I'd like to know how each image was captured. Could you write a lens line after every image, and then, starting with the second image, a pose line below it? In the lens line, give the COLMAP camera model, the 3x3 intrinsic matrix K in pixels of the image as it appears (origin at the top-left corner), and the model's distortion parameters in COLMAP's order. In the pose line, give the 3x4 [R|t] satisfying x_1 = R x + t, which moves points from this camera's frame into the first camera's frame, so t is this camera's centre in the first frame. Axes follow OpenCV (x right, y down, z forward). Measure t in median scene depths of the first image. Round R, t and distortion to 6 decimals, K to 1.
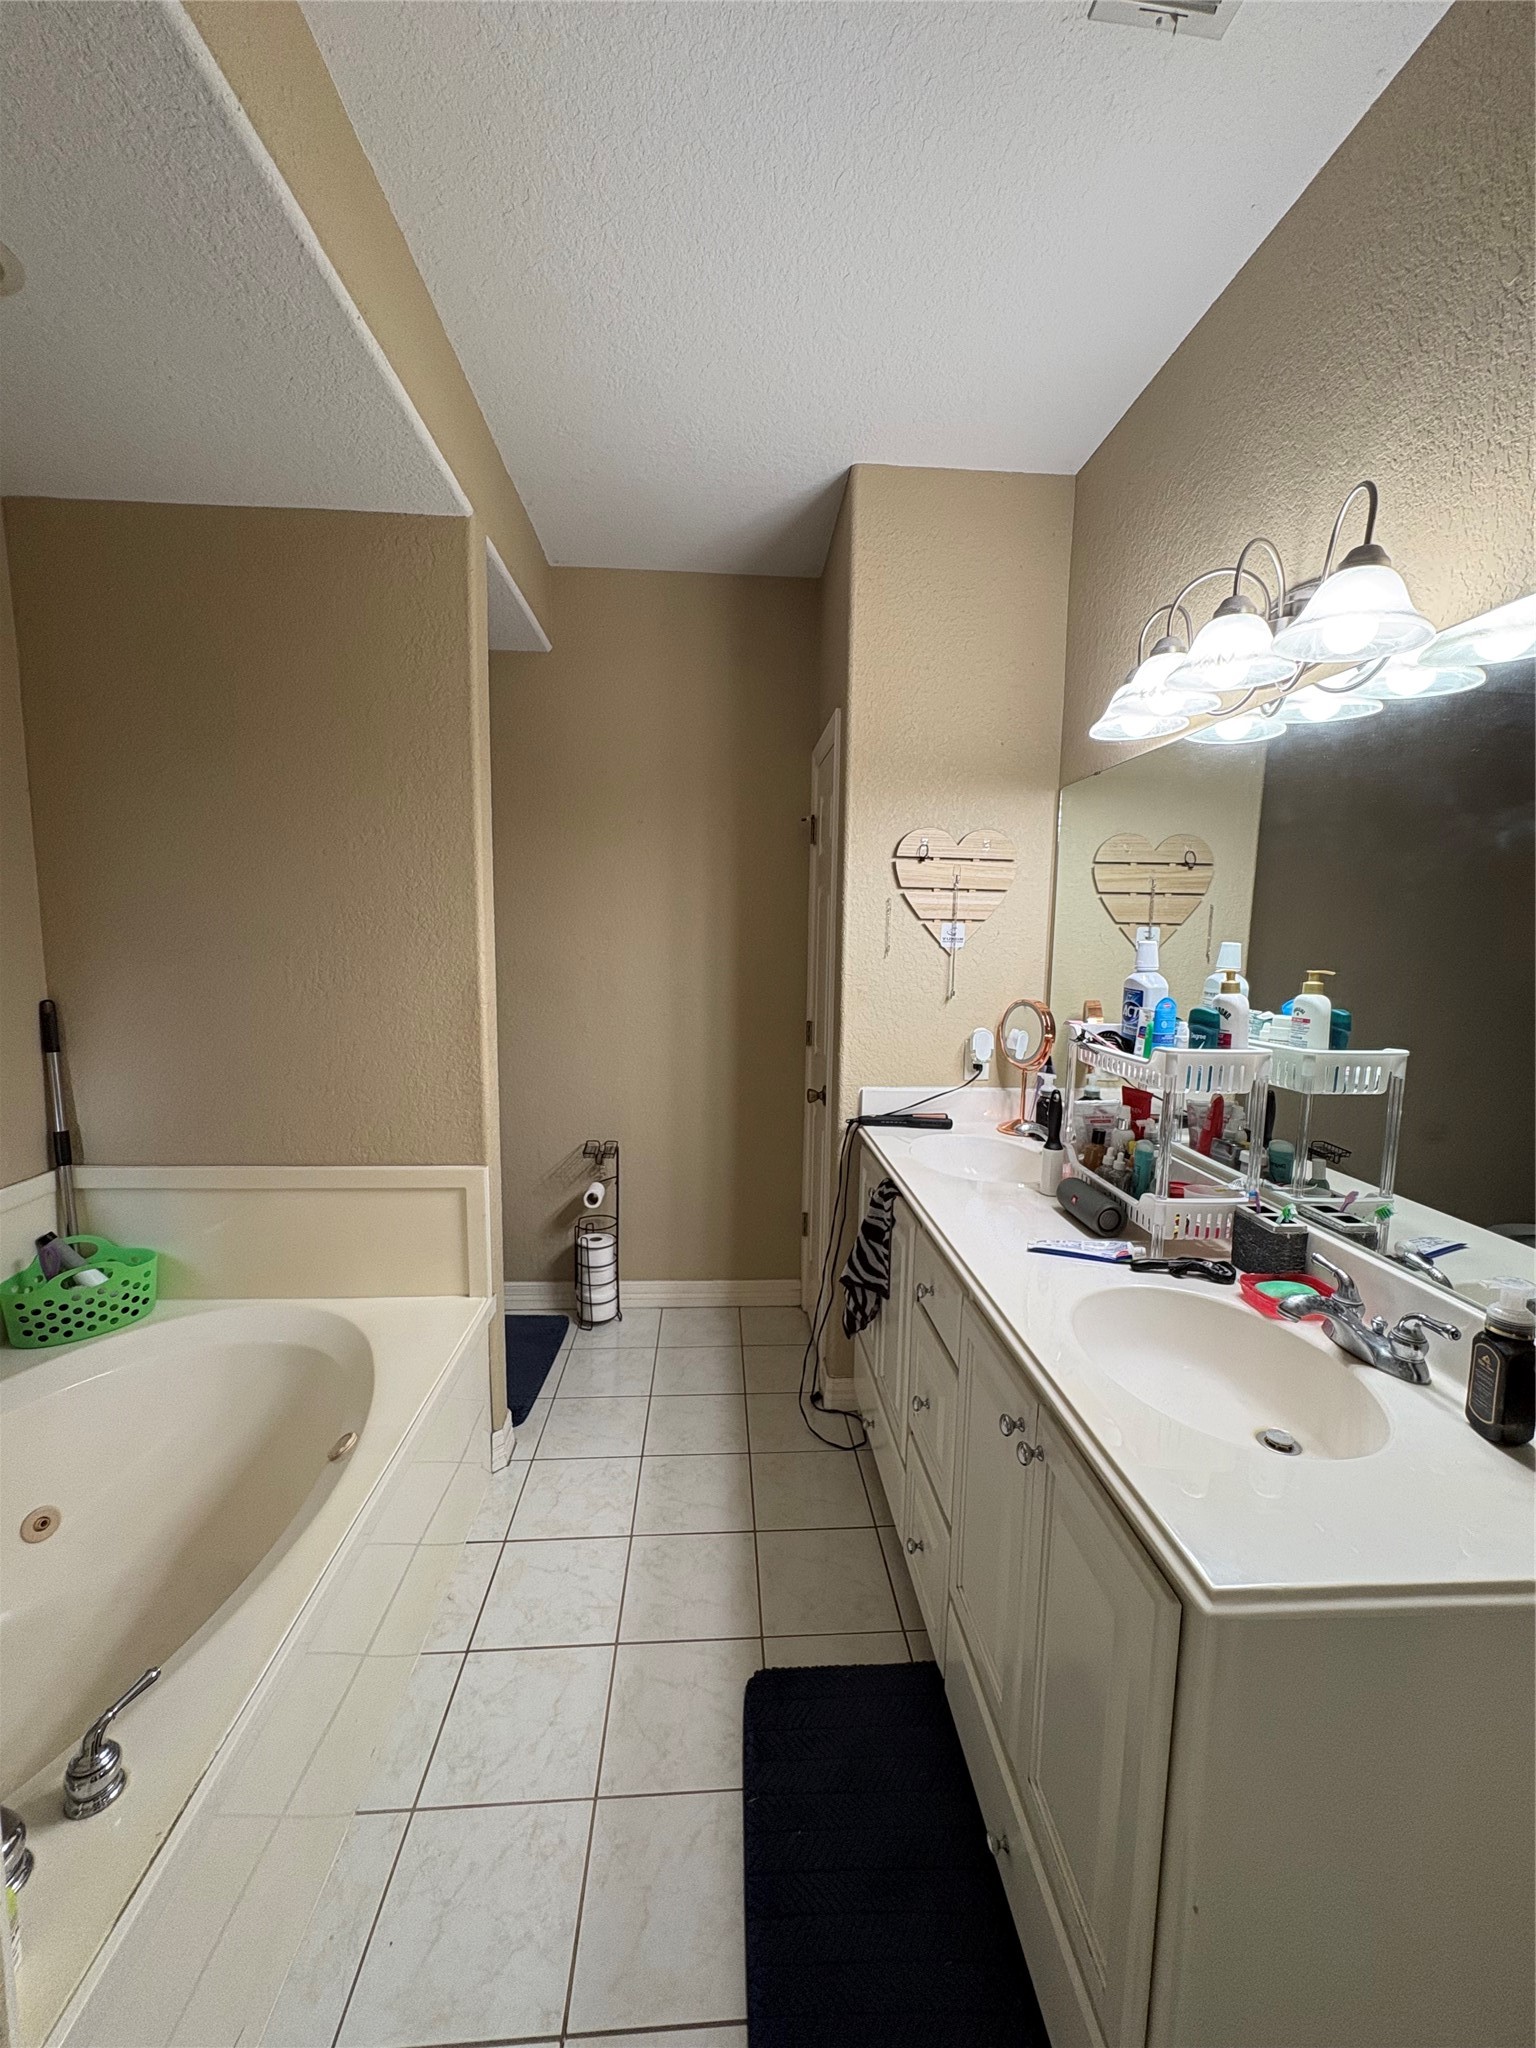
lens RADIAL K [[812.8, 0, 770.8], [0, 812.8, 1024.3], [0, 0, 1]] dist [-0.008737, 0.000443]
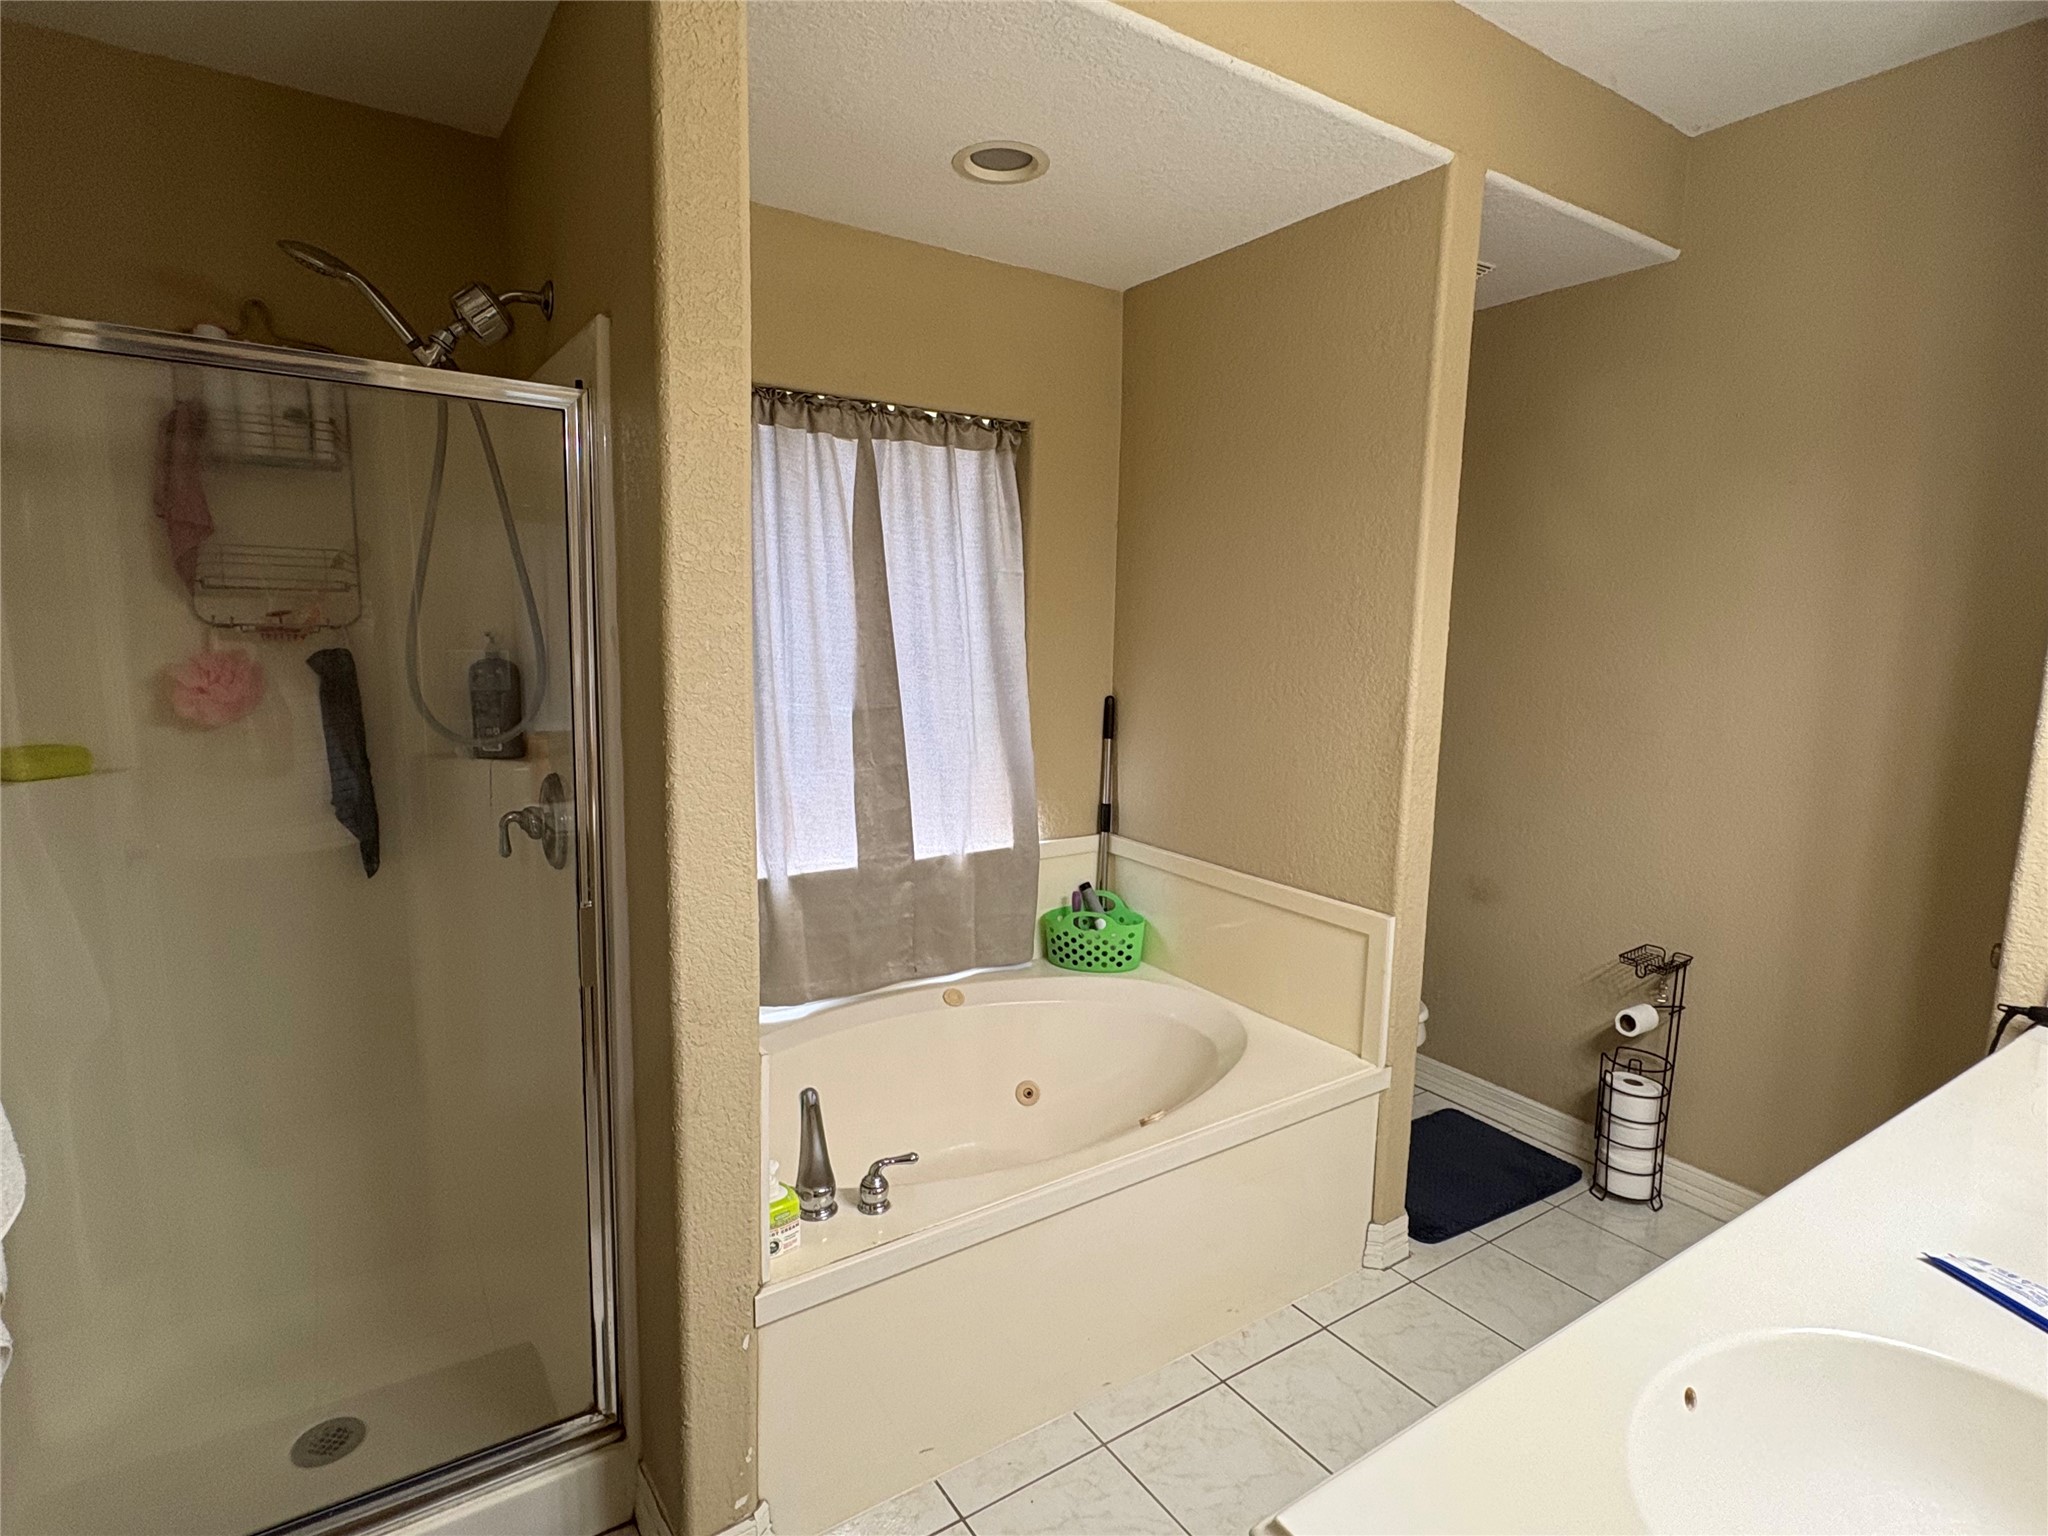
lens RADIAL K [[1069.0, 0, 1018.8], [0, 1069.0, 766.6], [0, 0, 1]] dist [0.003272, -0.000440]
pose [[0.486062, 0.114640, -0.866373, 0.443987], [-0.110786, 0.991444, 0.069035, -0.019694], [0.866874, 0.062426, 0.494603, 0.080126]]
